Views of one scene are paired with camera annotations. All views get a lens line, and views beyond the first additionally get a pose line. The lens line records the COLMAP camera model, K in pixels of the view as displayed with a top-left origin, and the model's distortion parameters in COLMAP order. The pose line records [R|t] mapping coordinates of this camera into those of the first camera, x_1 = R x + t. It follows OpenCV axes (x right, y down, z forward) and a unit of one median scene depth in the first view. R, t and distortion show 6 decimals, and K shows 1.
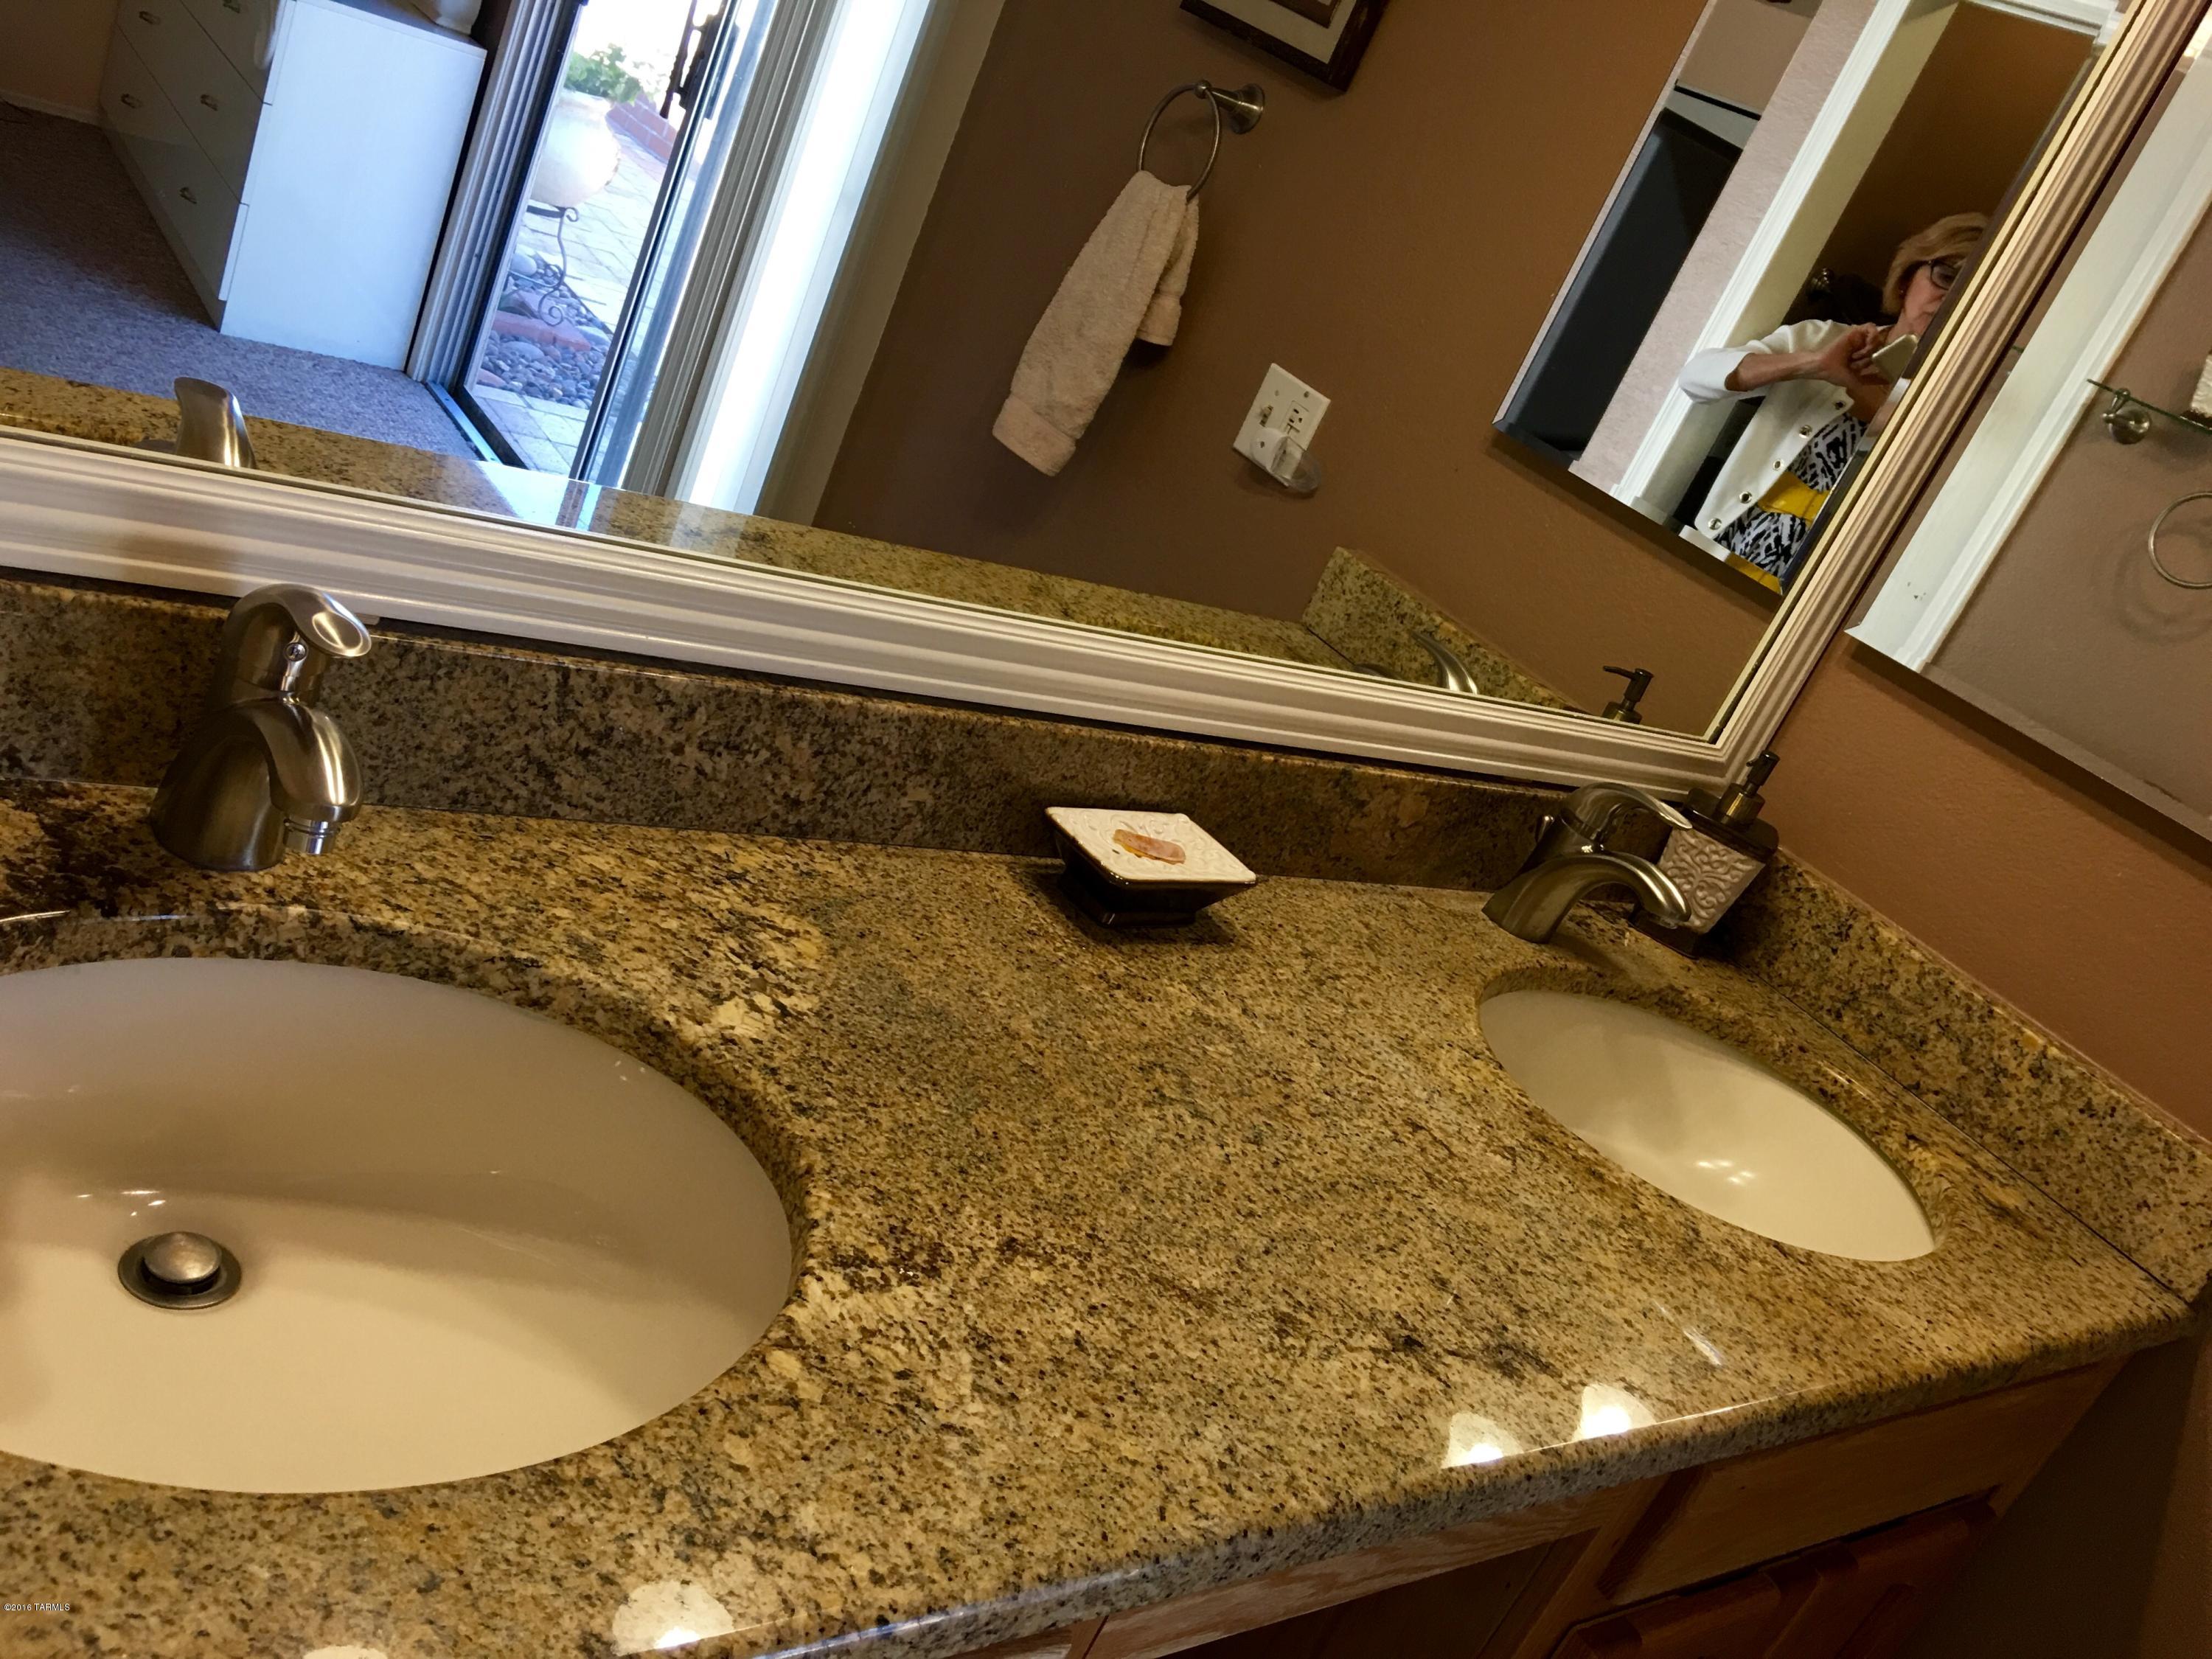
lens RADIAL K [[1845.7, 0, 1062.5], [0, 1845.7, 828.3], [0, 0, 1]] dist [0.092217, -0.195080]
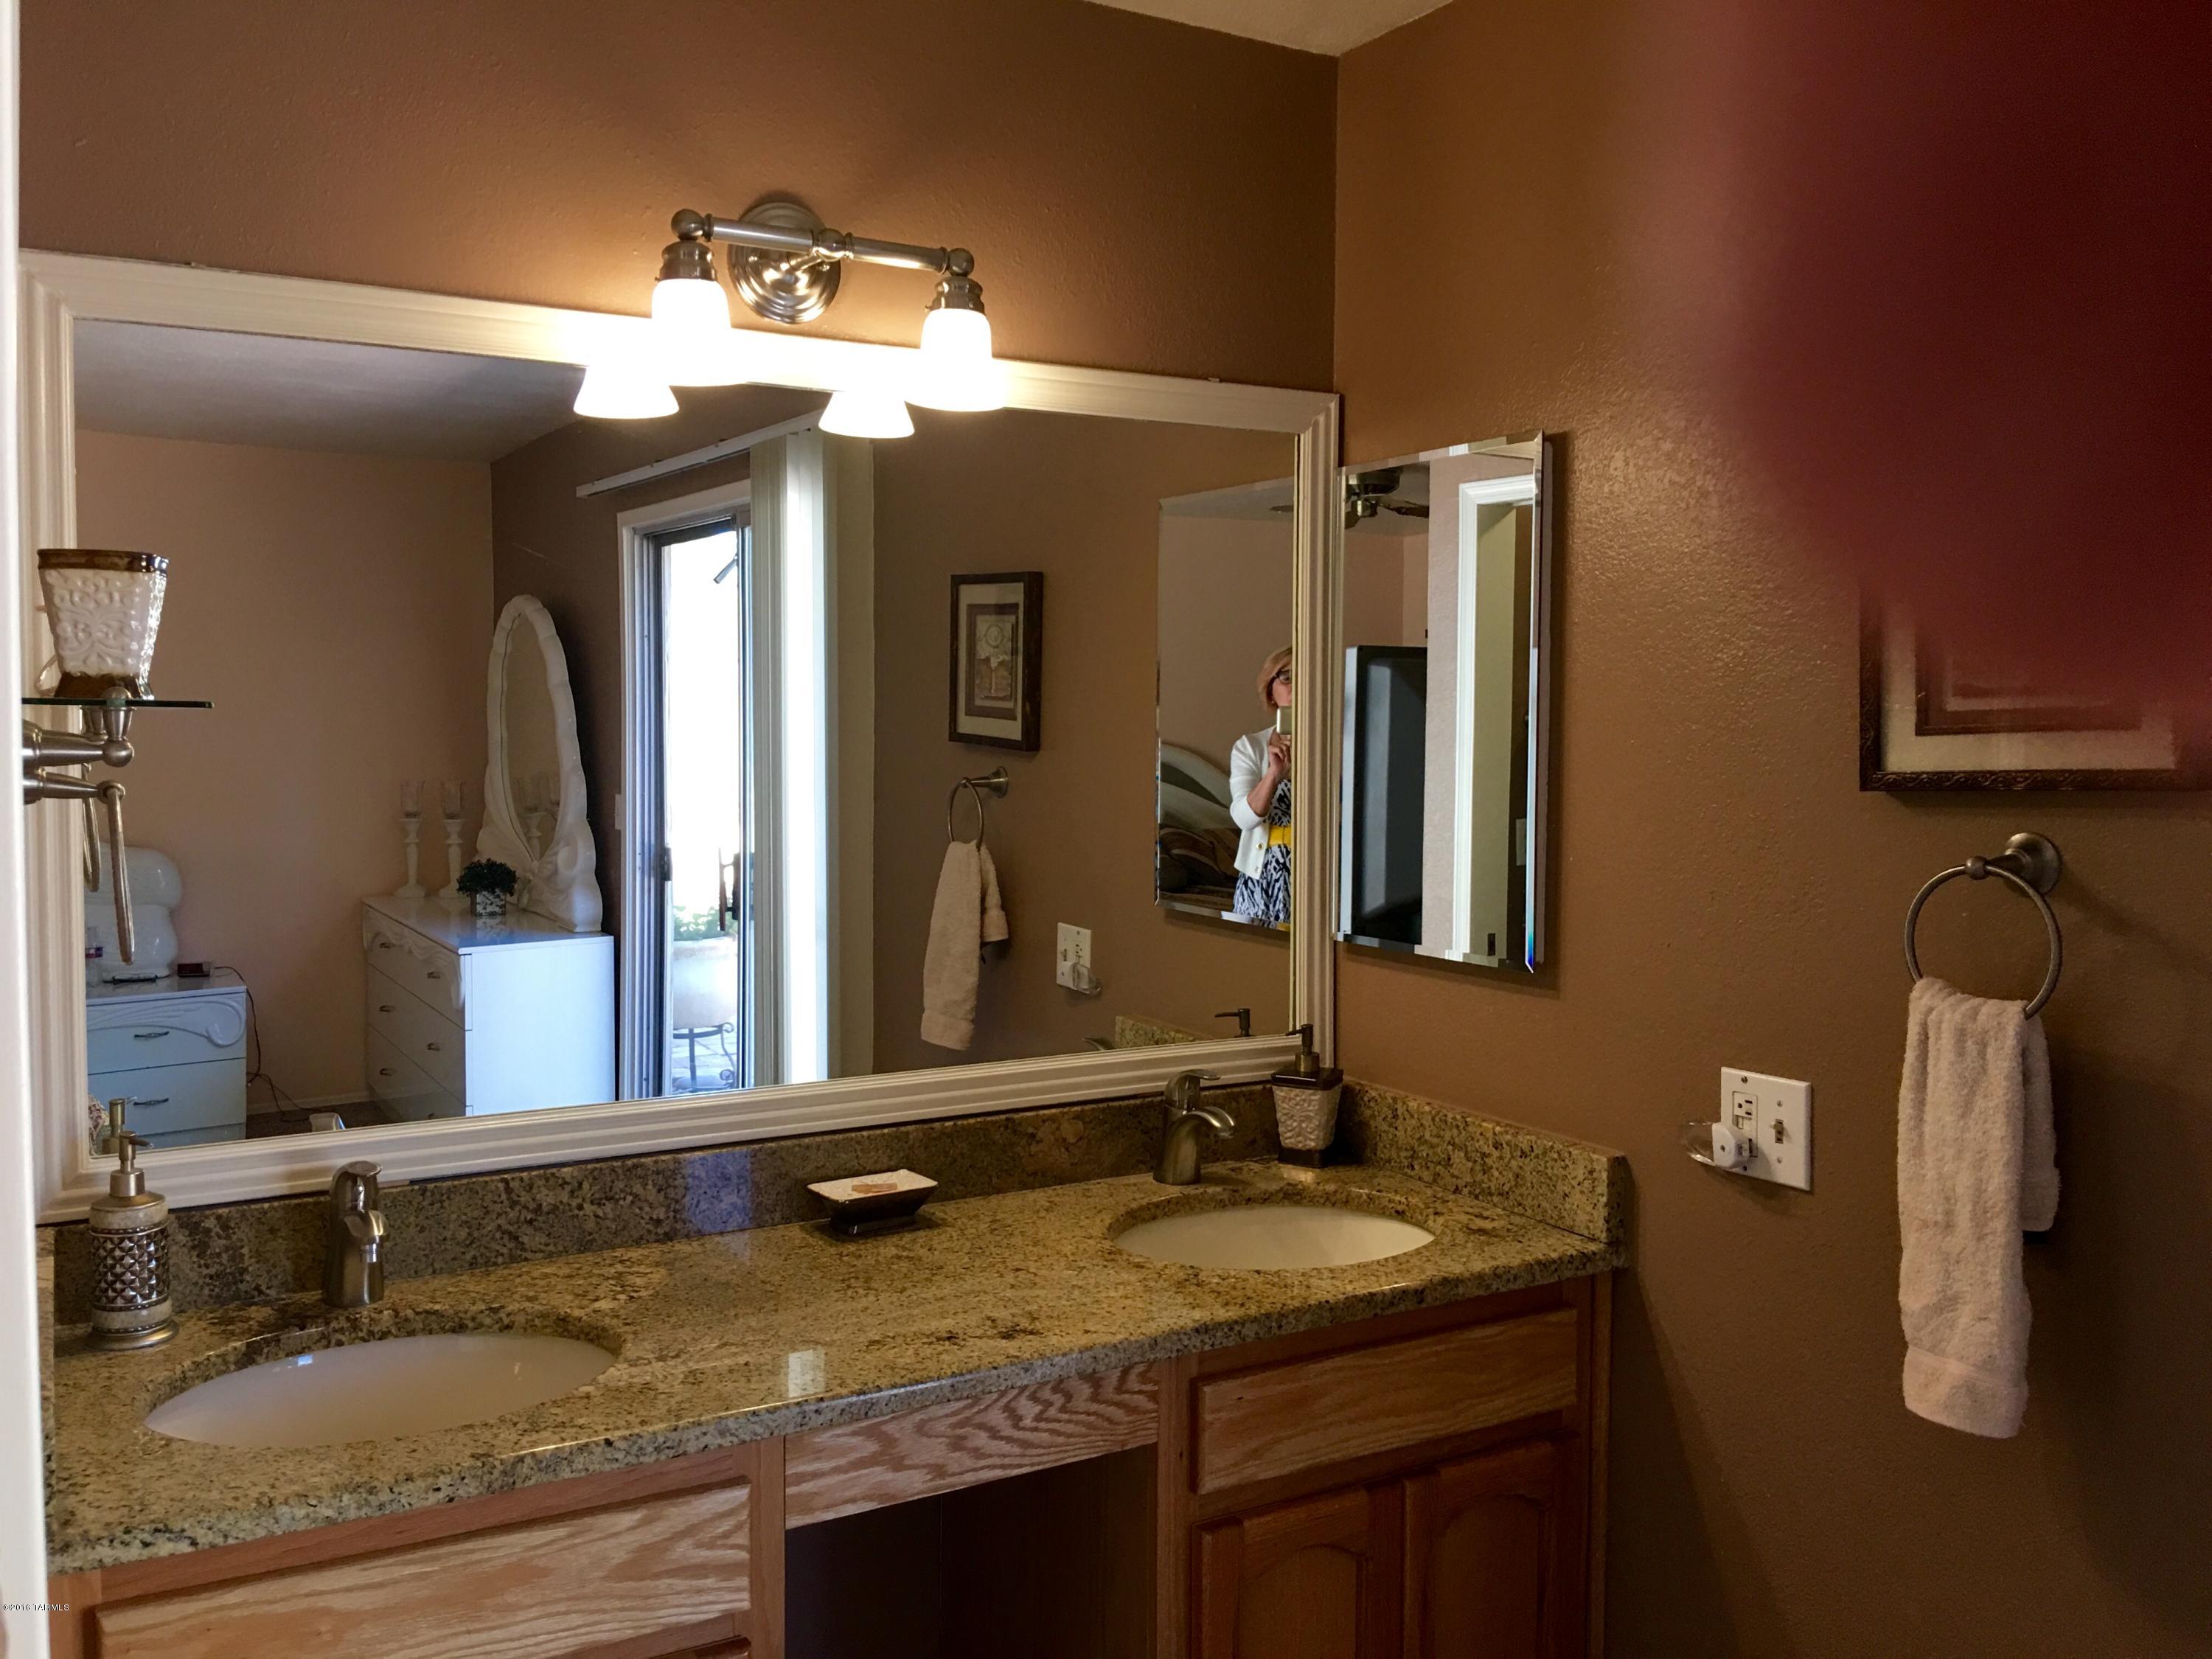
lens RADIAL K [[1845.7, 0, 1062.5], [0, 1845.7, 828.3], [0, 0, 1]] dist [0.092217, -0.195080]
pose [[0.924421, -0.371833, -0.084771, 0.551221], [0.316703, 0.872296, -0.372557, 0.478951], [0.212474, 0.317552, 0.924129, -0.787212]]
